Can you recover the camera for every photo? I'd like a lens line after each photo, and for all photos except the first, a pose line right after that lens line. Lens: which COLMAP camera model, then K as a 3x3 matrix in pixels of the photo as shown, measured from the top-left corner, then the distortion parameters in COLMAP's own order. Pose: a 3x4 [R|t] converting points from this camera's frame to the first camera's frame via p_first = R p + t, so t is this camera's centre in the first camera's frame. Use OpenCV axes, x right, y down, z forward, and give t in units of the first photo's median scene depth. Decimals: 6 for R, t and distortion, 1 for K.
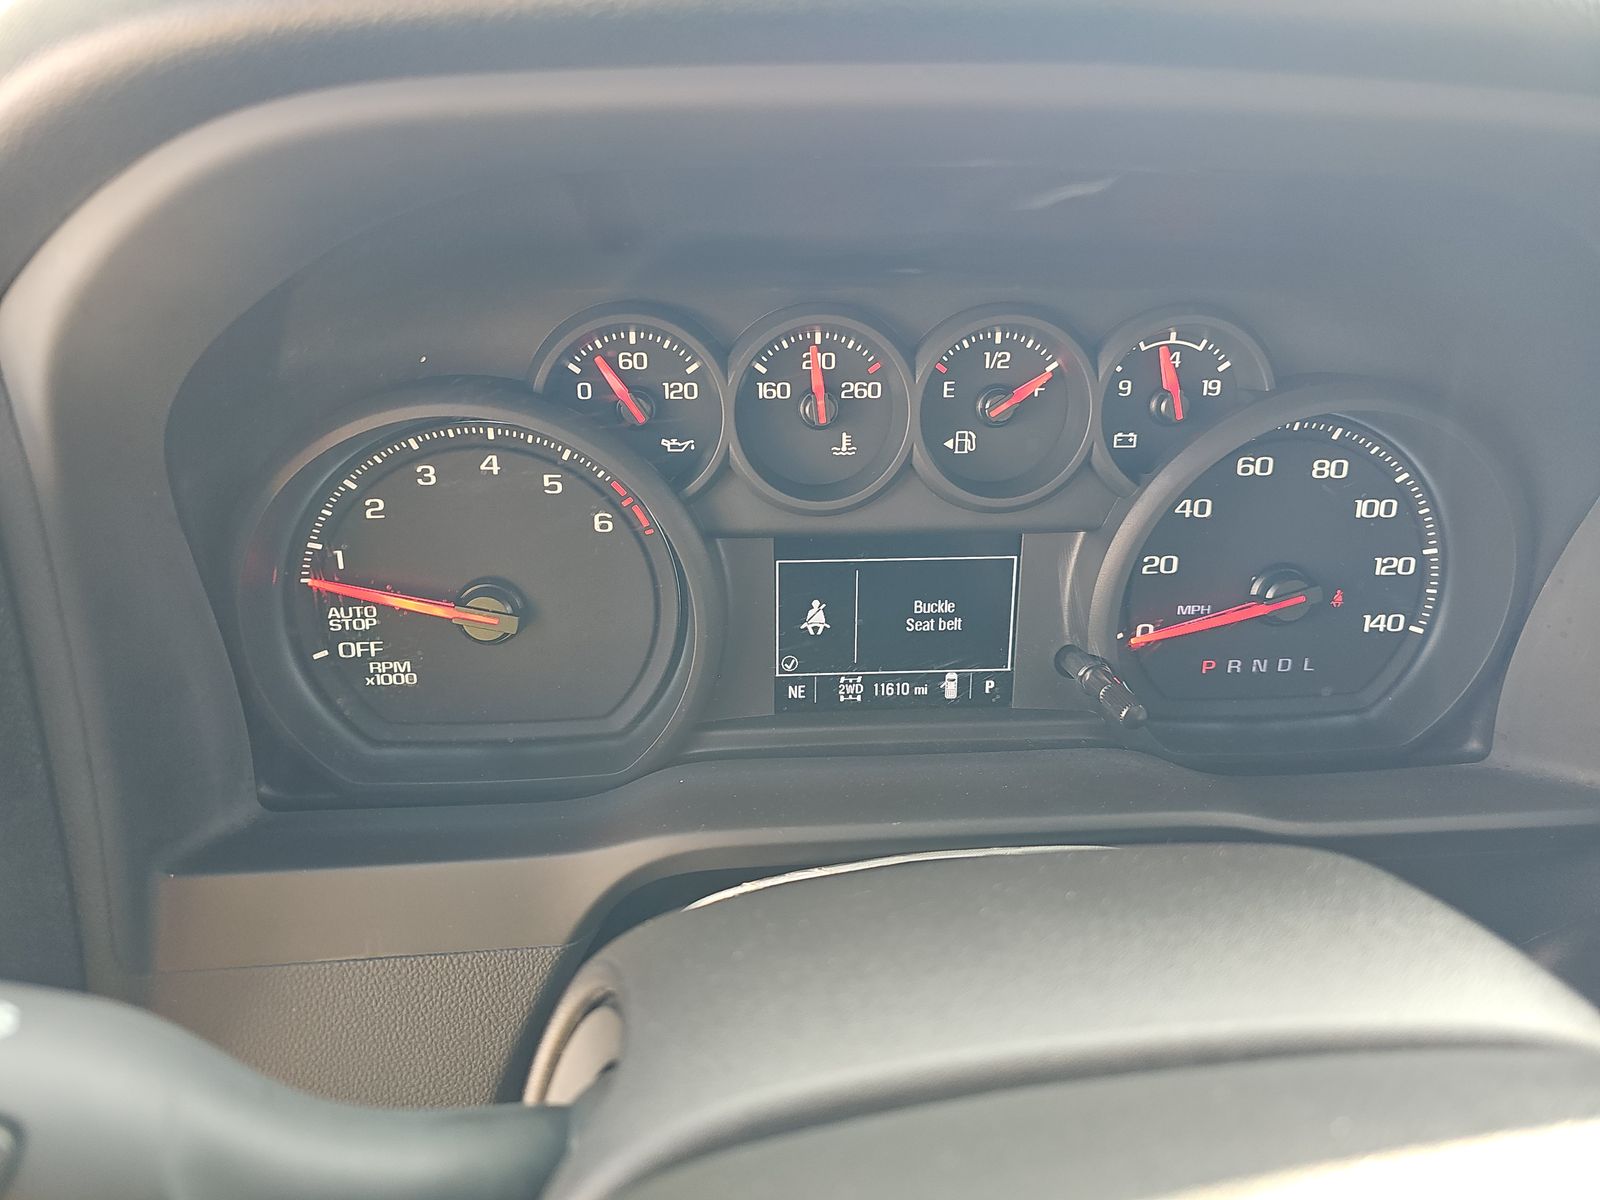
lens RADIAL K [[1071.7, 0, 792.5], [0, 1071.7, 598.1], [0, 0, 1]] dist [0.009325, -0.000603]
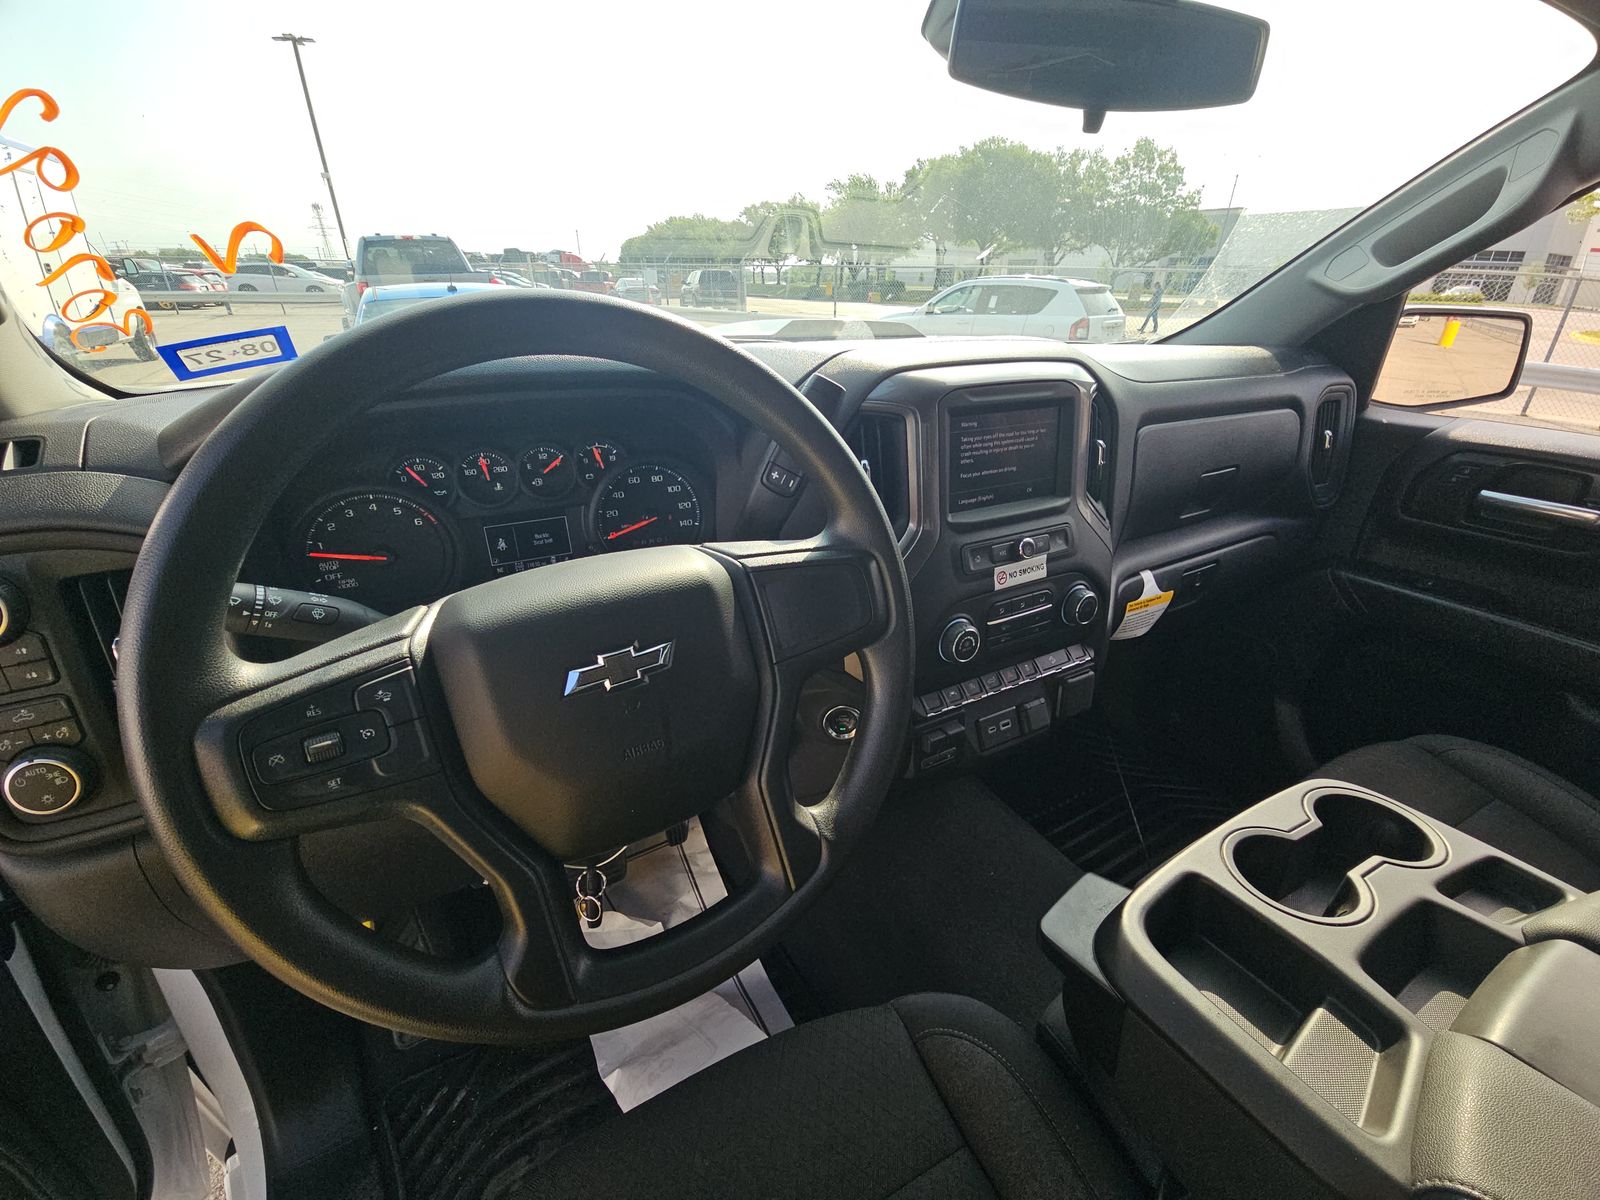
lens RADIAL K [[648.4, 0, 804.8], [0, 648.4, 609.8], [0, 0, 1]] dist [-0.001940, -0.000815]
pose [[0.908668, -0.186544, 0.373529, 0.089314], [0.181701, 0.982158, 0.048484, 0.293581], [-0.375909, 0.023814, 0.926351, -1.146449]]
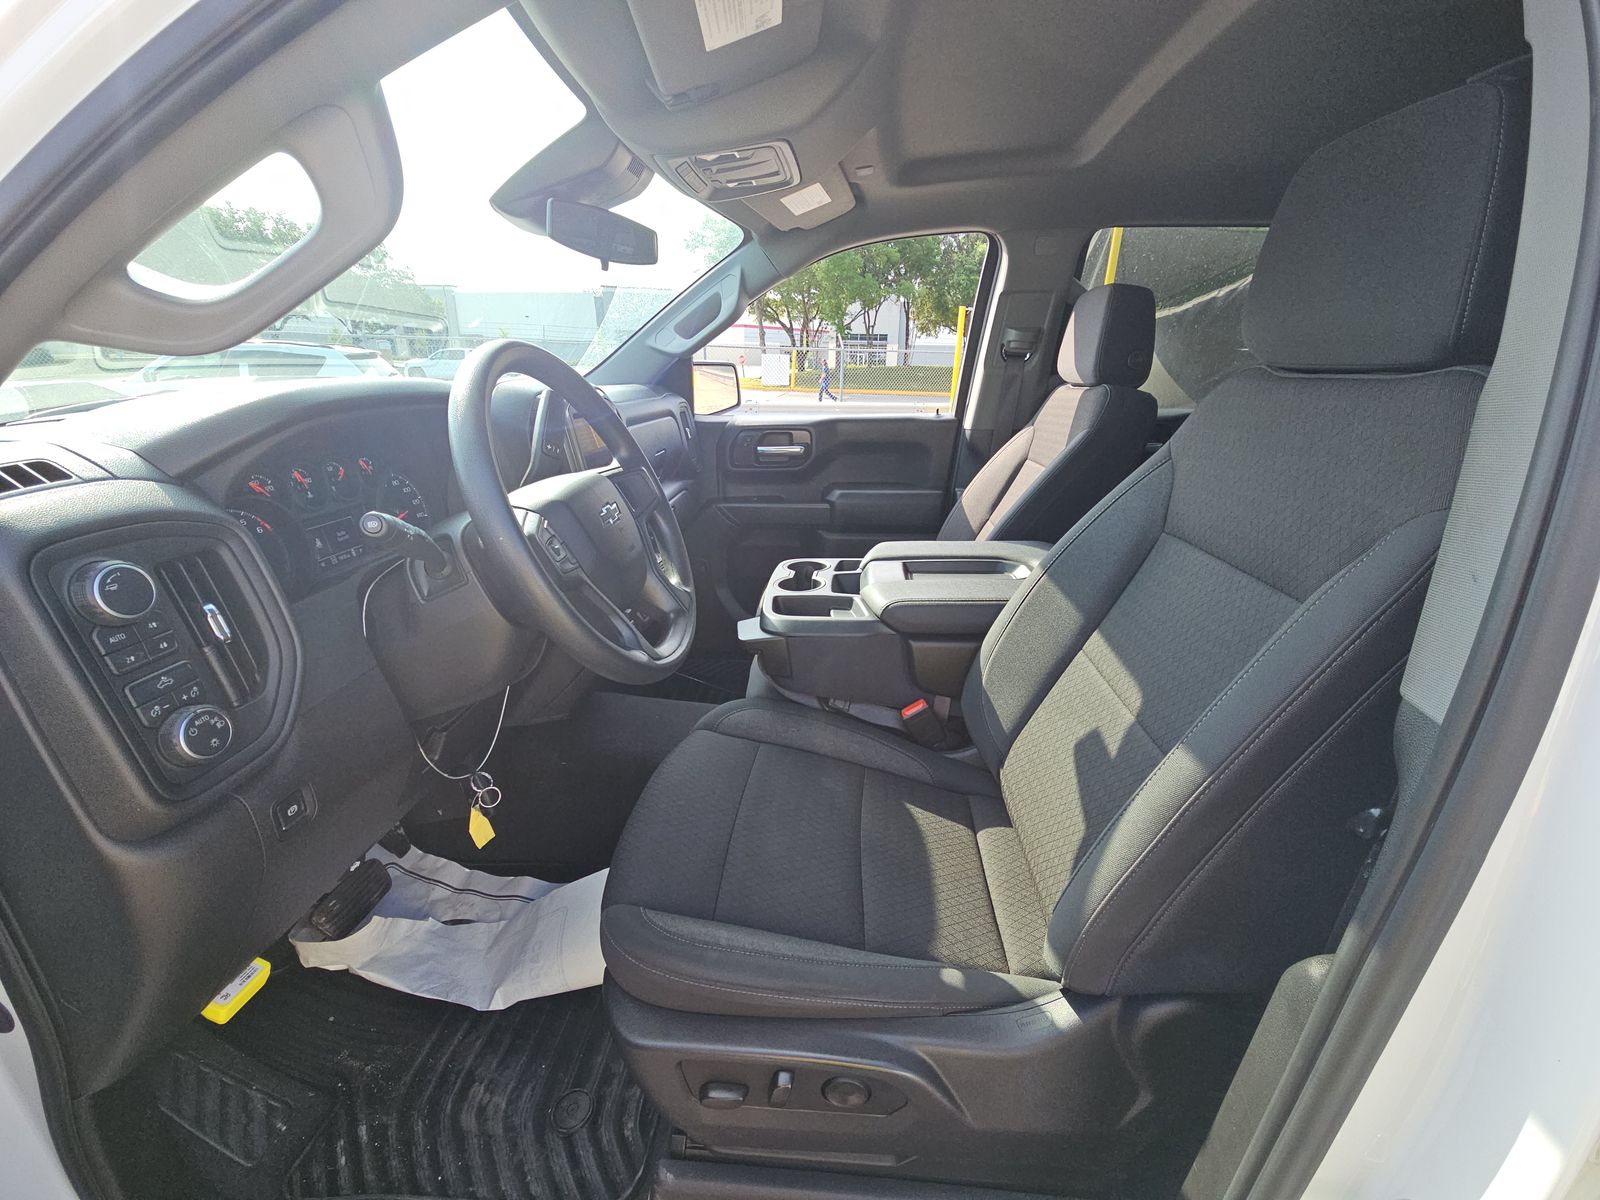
lens RADIAL K [[648.4, 0, 801.1], [0, 648.4, 608.4], [0, 0, 1]] dist [-0.001940, -0.000815]
pose [[0.163367, -0.355797, 0.920174, -2.016945], [0.422826, 0.867951, 0.260536, 0.367379], [-0.891364, 0.346510, 0.292235, -1.177786]]
